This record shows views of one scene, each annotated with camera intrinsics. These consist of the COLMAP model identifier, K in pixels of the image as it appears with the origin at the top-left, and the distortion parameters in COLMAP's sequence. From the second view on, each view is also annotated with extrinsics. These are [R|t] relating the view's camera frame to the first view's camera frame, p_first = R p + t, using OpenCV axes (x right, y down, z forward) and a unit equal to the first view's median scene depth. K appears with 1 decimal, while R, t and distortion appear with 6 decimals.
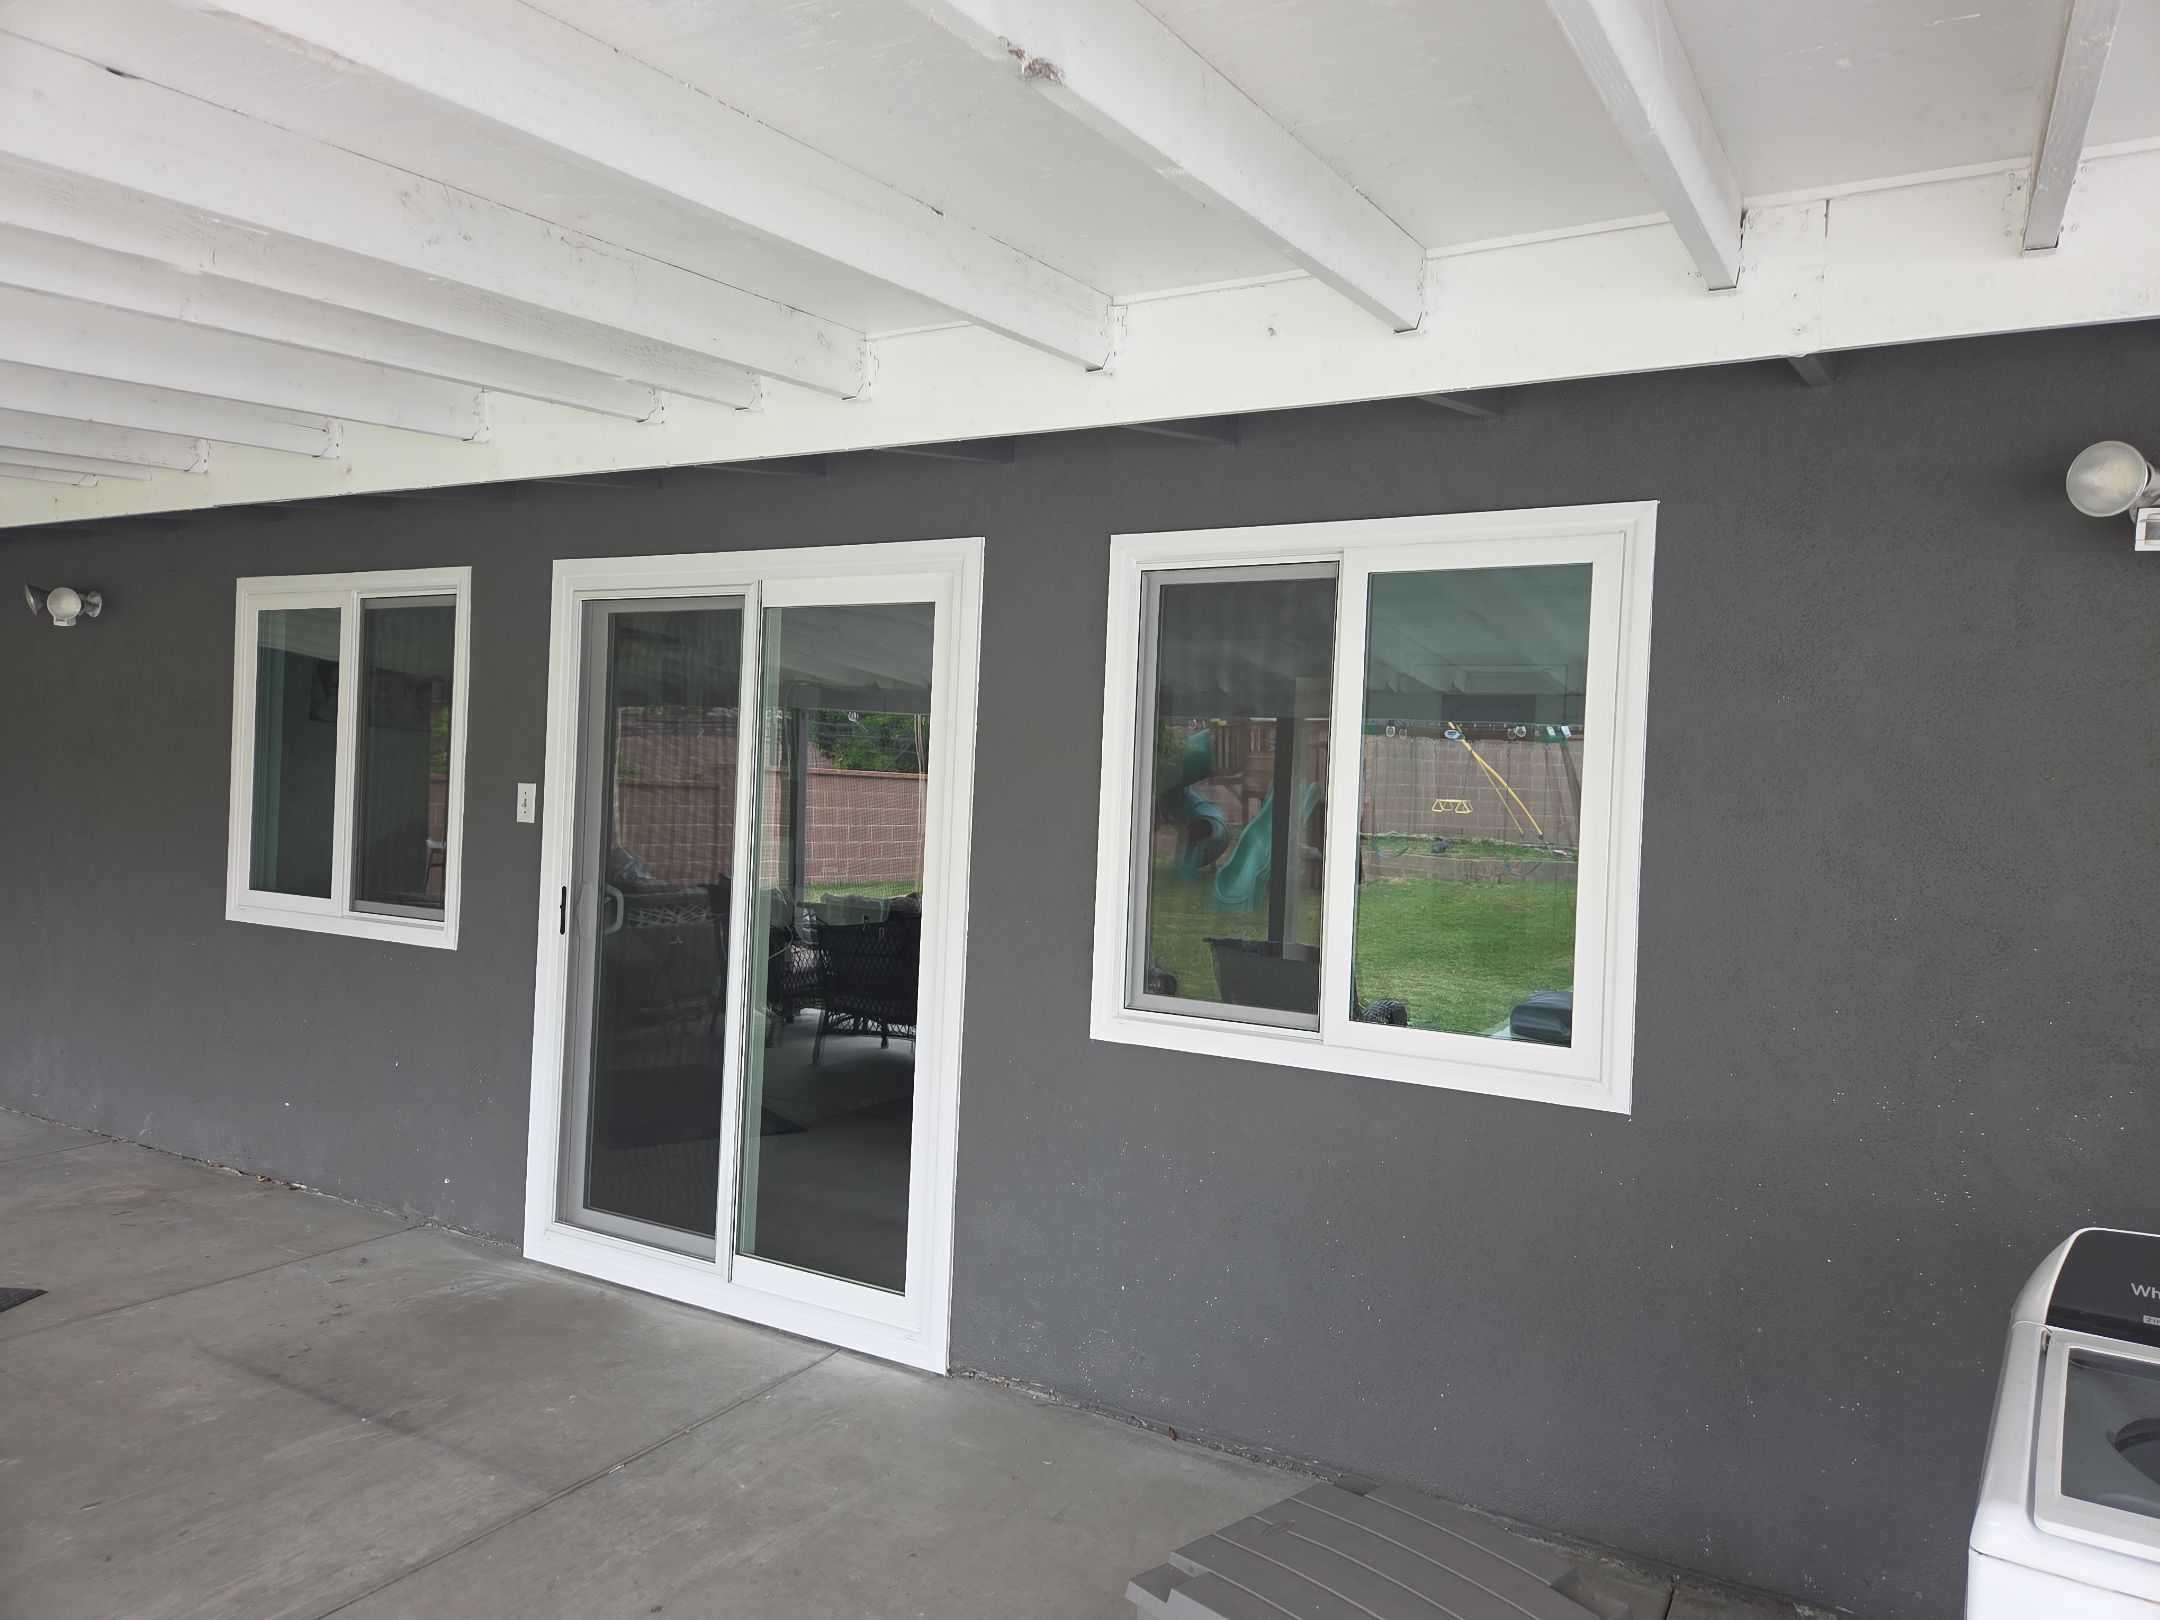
lens RADIAL K [[1526.0, 0, 1082.6], [0, 1526.0, 799.3], [0, 0, 1]] dist [0.078465, -0.049659]
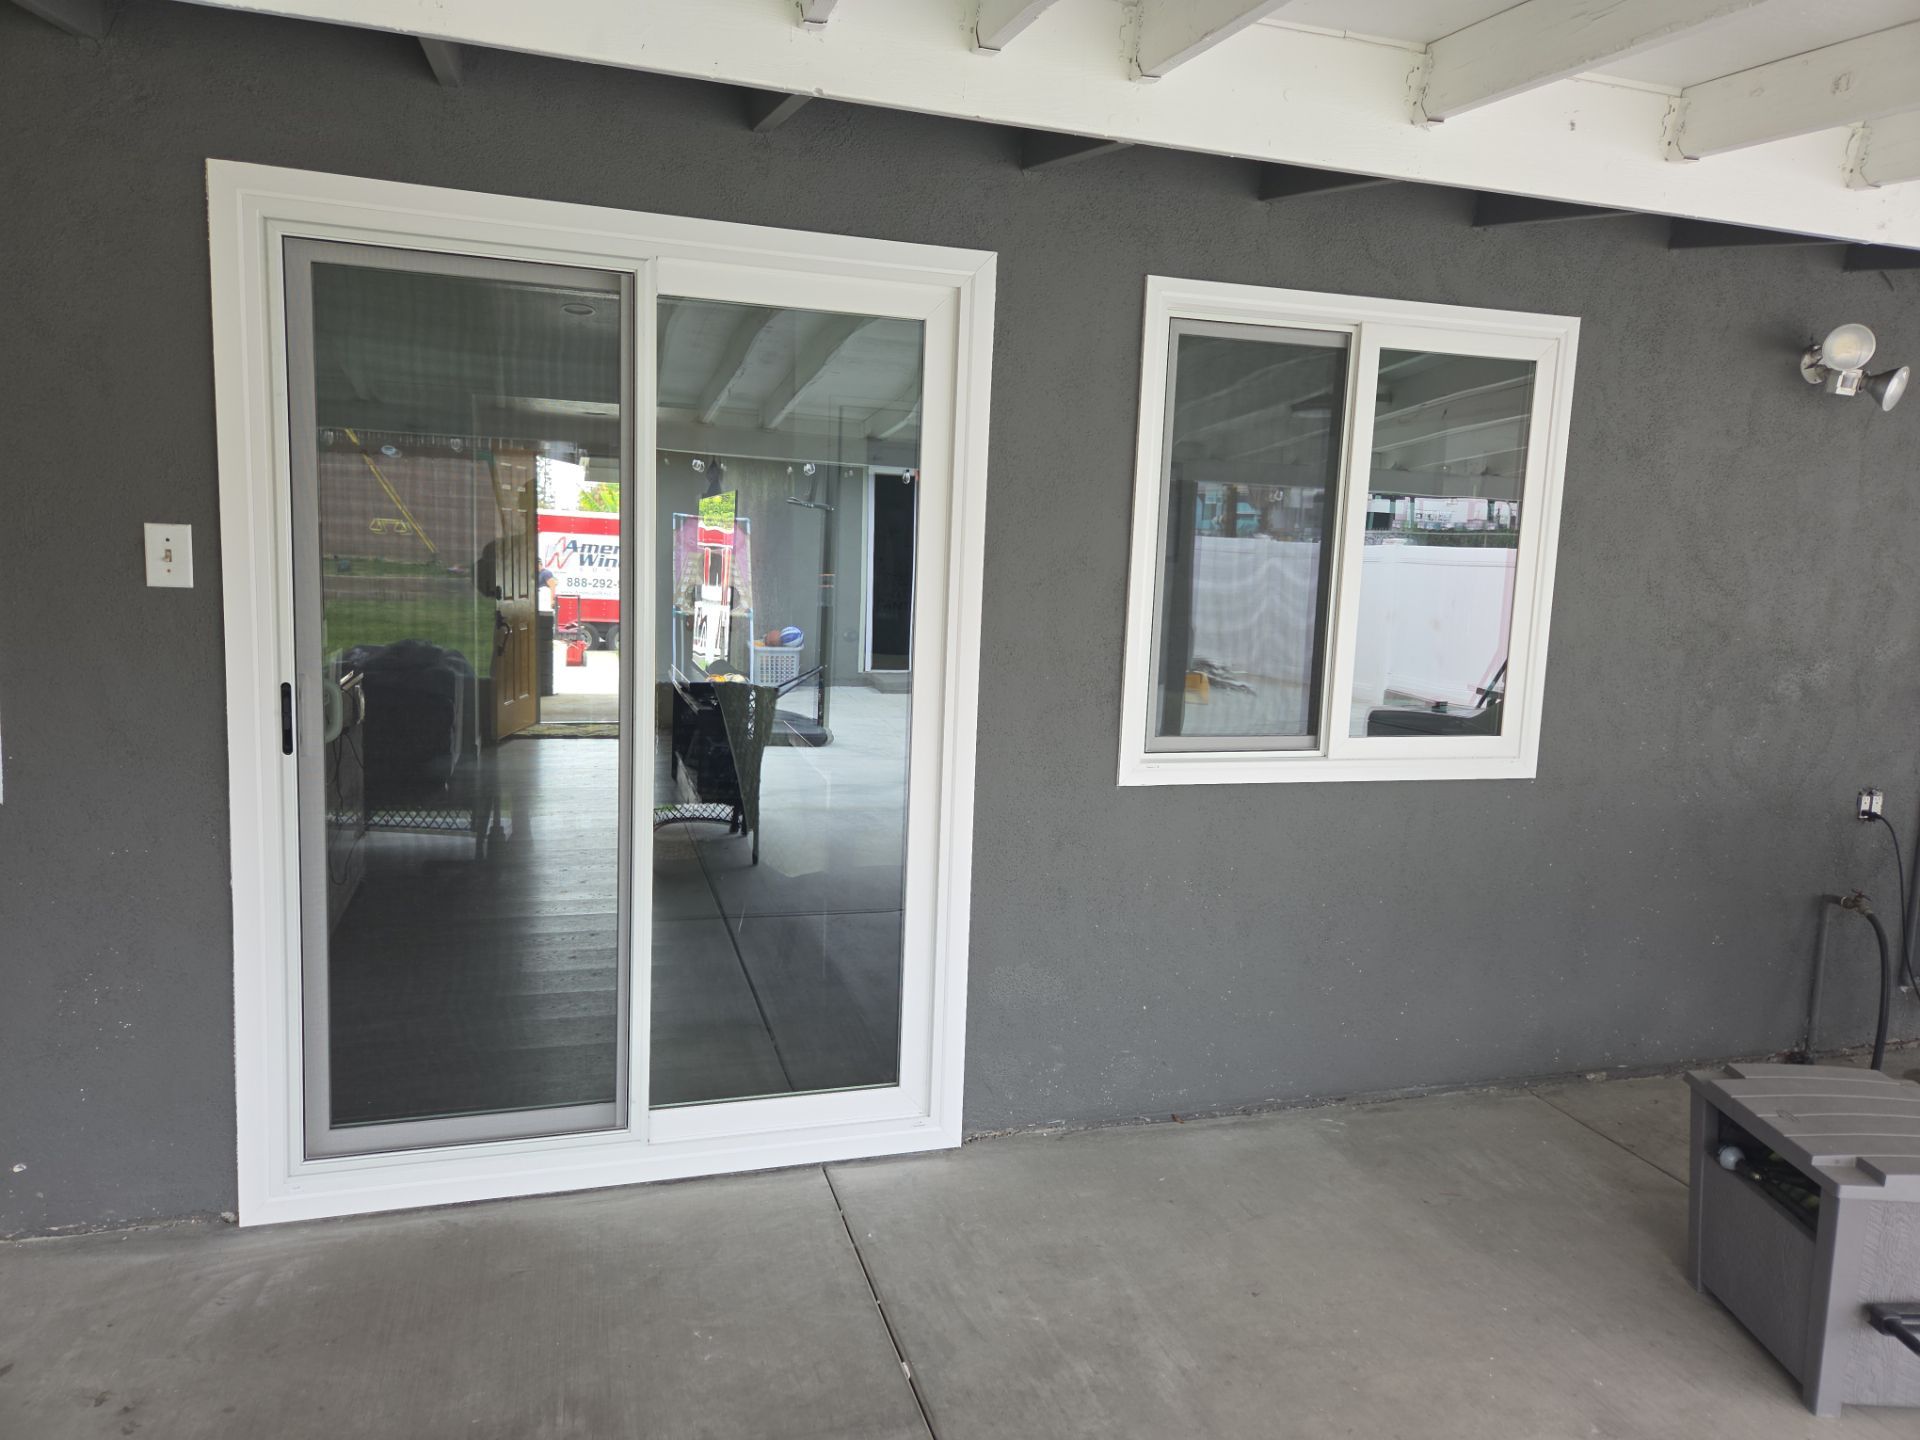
lens RADIAL K [[1330.9, 0, 962.4], [0, 1330.9, 722.2], [0, 0, 1]] dist [0.085640, -0.067822]
pose [[0.662900, -0.109851, 0.740605, -0.726519], [-0.005341, 0.988459, 0.151395, -0.020419], [-0.748689, -0.104316, 0.654663, 0.502103]]
